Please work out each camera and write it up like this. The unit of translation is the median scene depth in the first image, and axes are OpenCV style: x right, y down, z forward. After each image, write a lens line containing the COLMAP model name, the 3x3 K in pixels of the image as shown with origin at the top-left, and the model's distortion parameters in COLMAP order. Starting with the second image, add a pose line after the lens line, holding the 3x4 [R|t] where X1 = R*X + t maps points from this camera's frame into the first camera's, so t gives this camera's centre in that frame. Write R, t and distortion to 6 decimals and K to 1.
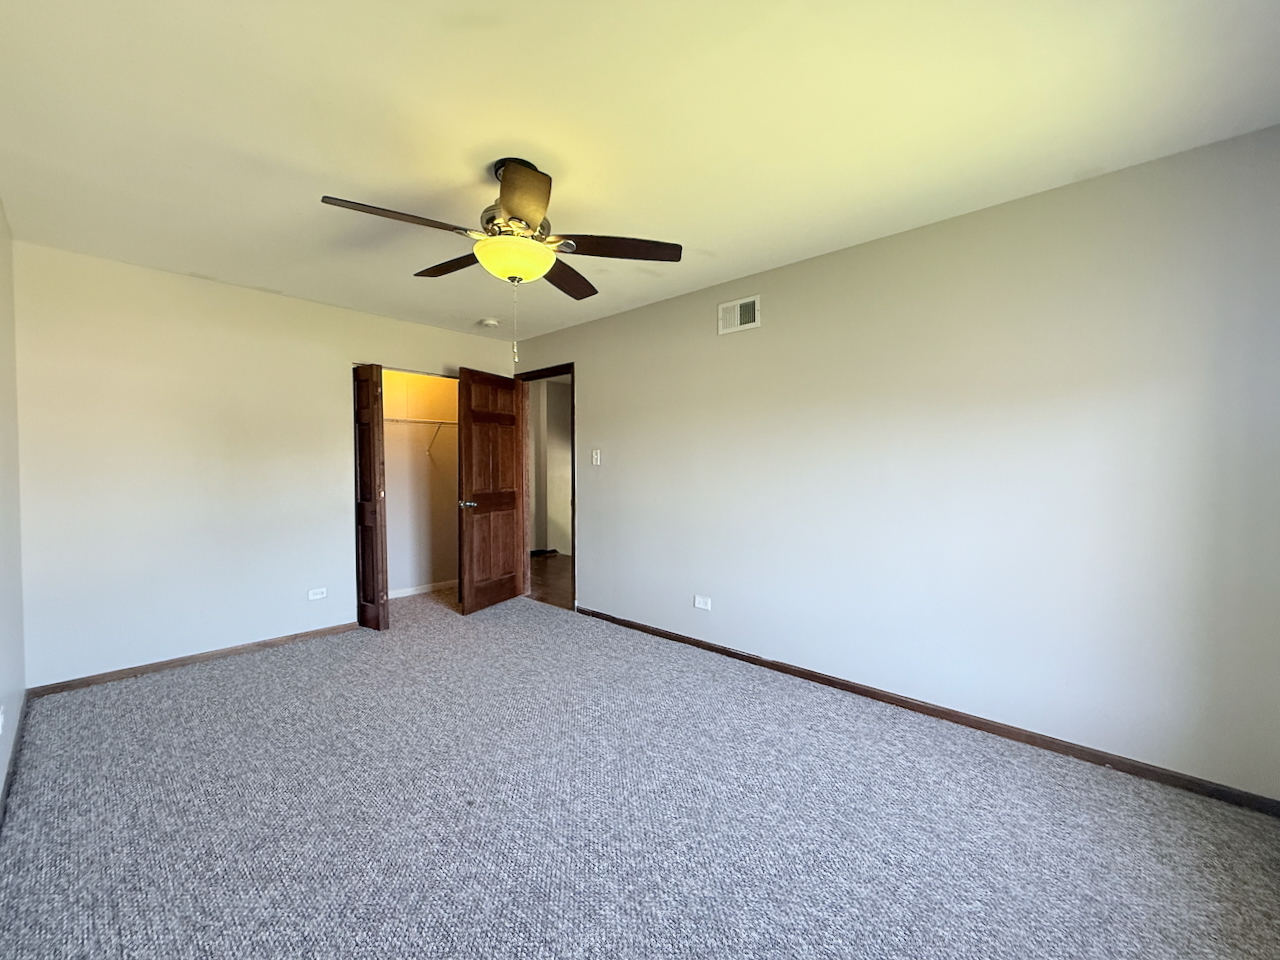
lens RADIAL K [[524.0, 0, 640.1], [0, 524.0, 477.8], [0, 0, 1]] dist [-0.007914, 0.000732]
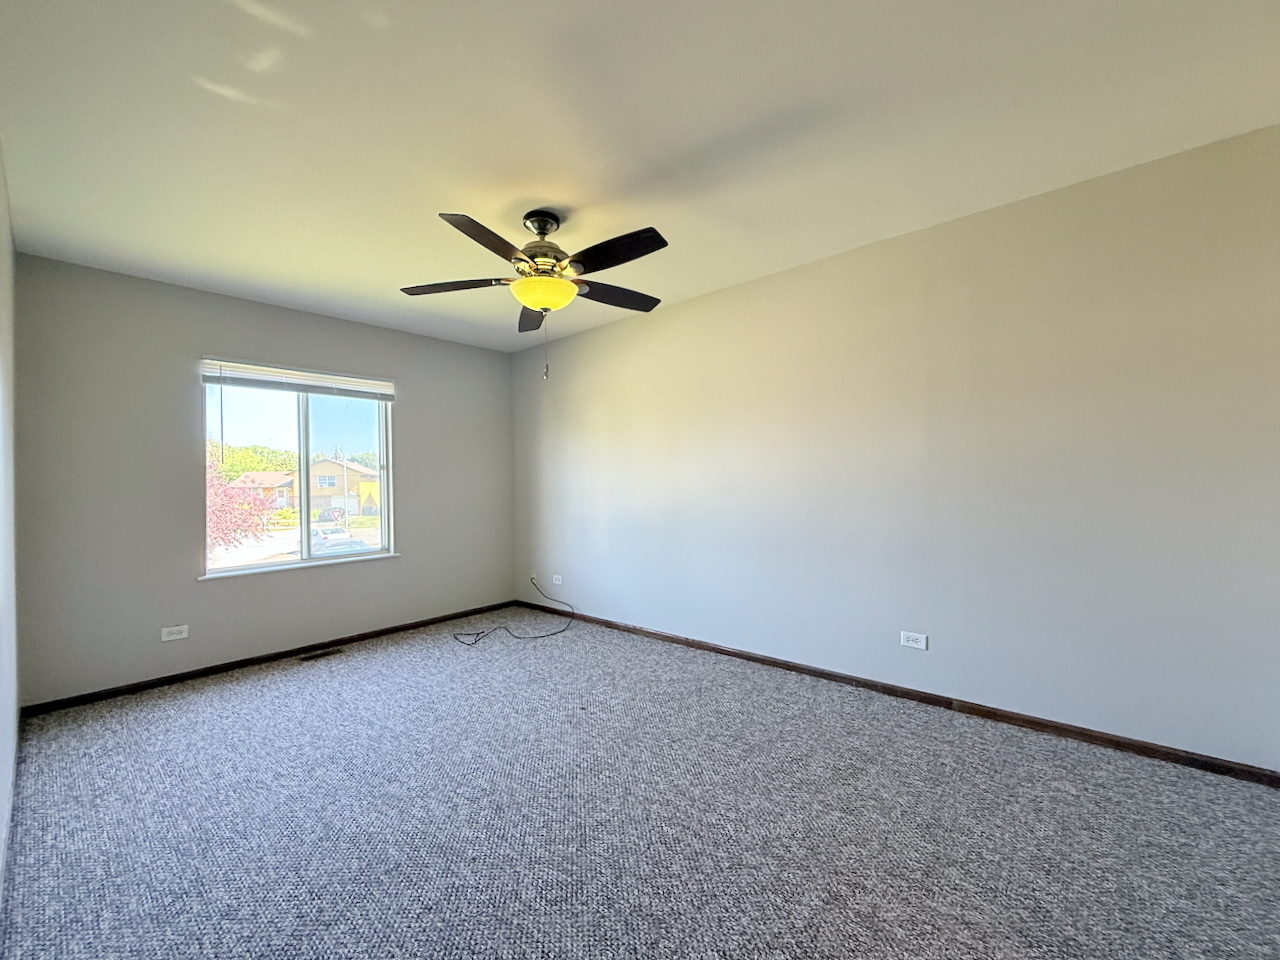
lens RADIAL K [[524.0, 0, 640.0], [0, 524.0, 479.3], [0, 0, 1]] dist [-0.007914, 0.000732]
pose [[-0.999480, 0.018525, -0.026410, -0.369463], [0.018105, 0.999707, 0.016062, -0.010194], [0.026699, 0.015576, -0.999522, 1.963071]]
